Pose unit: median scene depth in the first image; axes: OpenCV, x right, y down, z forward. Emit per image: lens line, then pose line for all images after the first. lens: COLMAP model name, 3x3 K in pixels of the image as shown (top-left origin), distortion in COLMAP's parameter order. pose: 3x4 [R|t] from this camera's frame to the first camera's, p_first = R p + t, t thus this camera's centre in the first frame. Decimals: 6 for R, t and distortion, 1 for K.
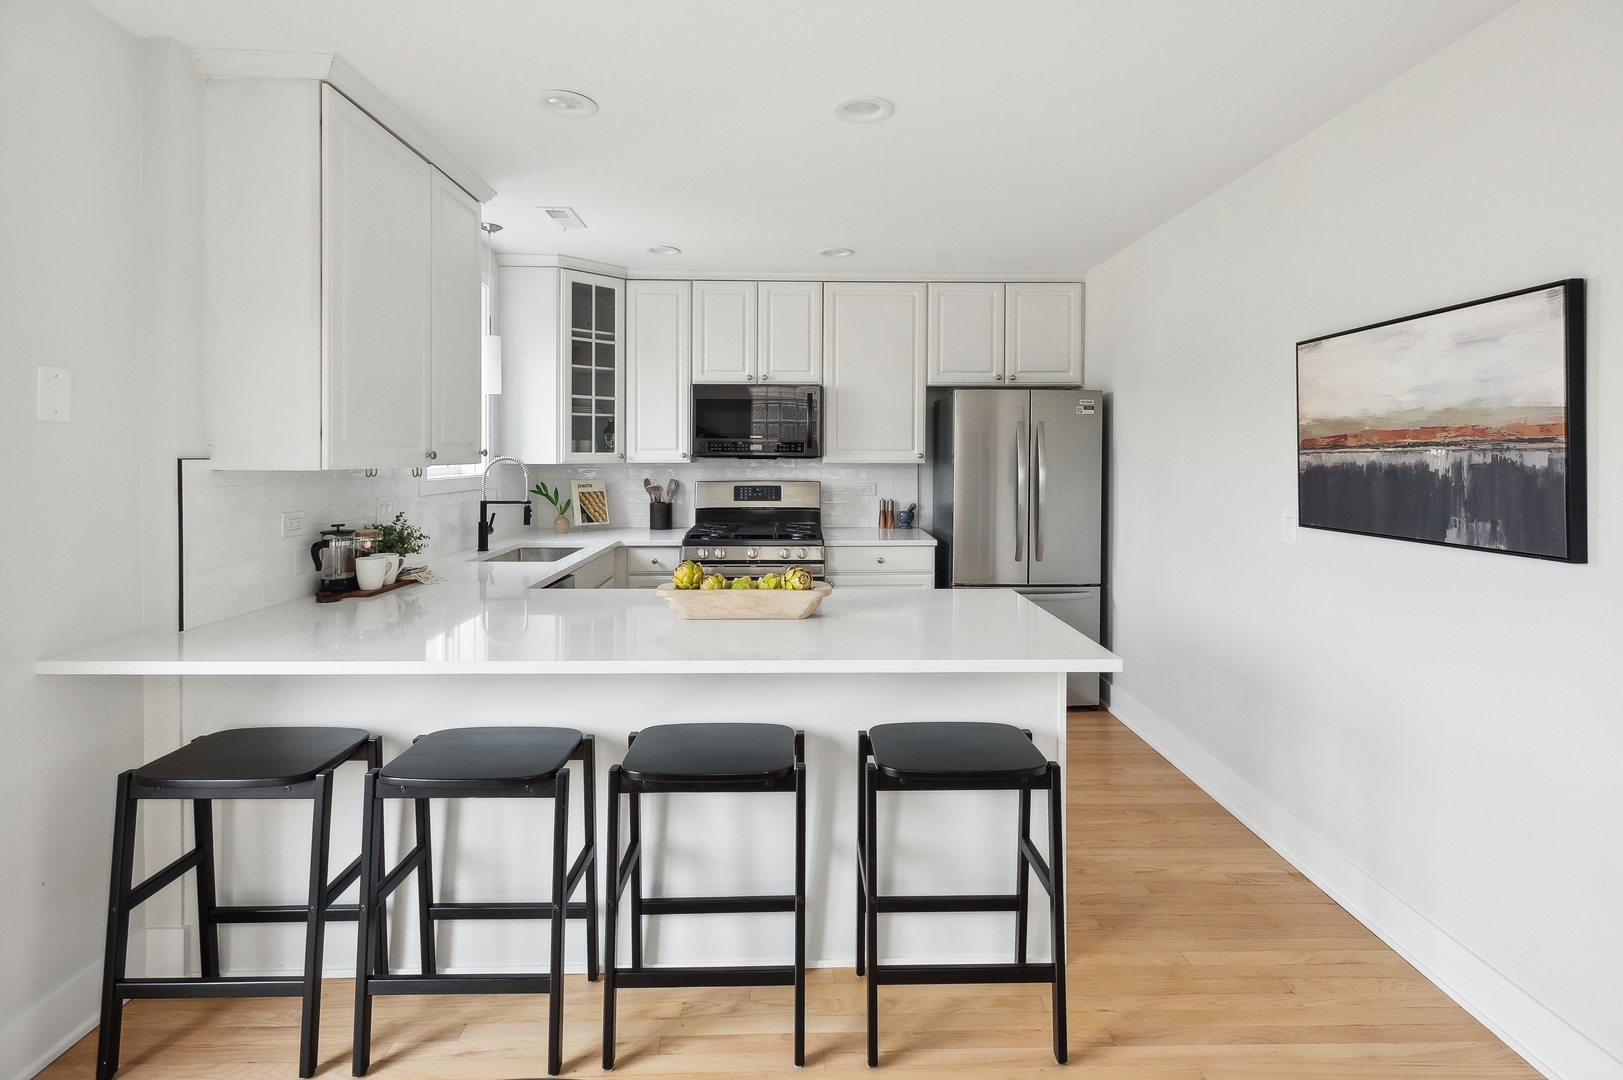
lens RADIAL K [[781.2, 0, 811.5], [0, 781.2, 463.1], [0, 0, 1]] dist [0.001820, -0.000150]
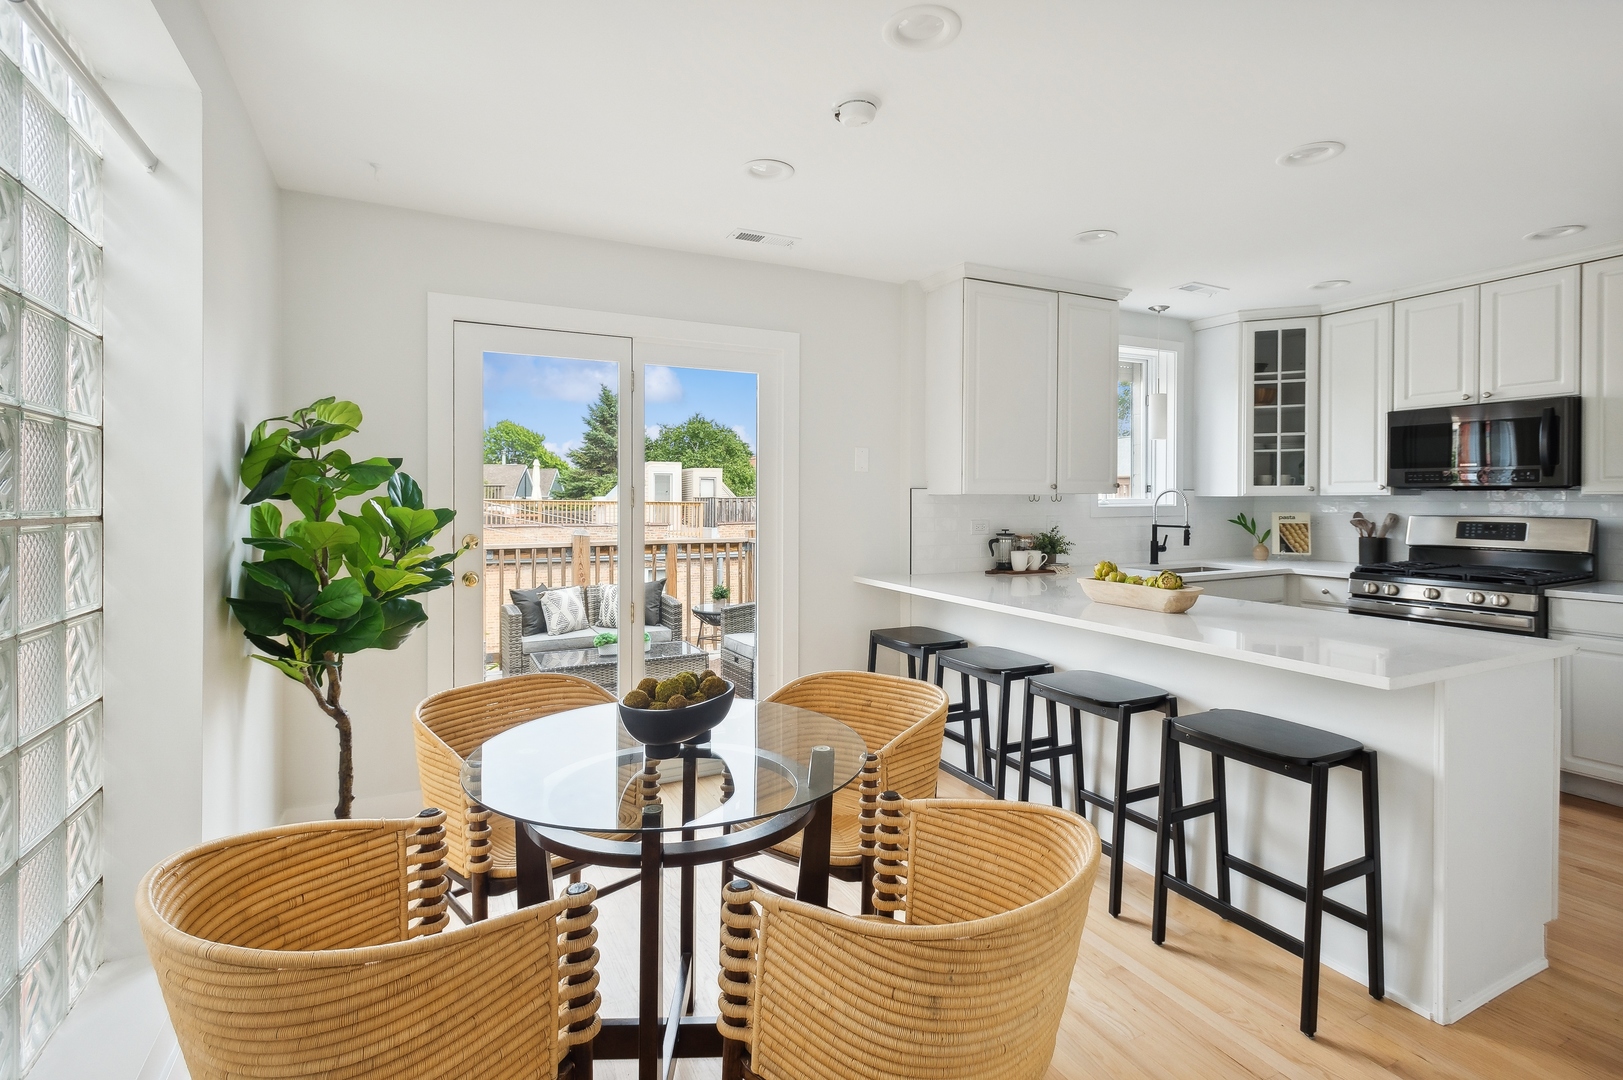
lens RADIAL K [[785.0, 0, 813.2], [0, 785.0, 495.4], [0, 0, 1]] dist [0.006084, -0.000561]
pose [[0.432861, -0.005925, -0.901441, 0.413674], [-0.008826, 0.999903, -0.010810, 0.016839], [0.901417, 0.012636, 0.432767, -0.042141]]
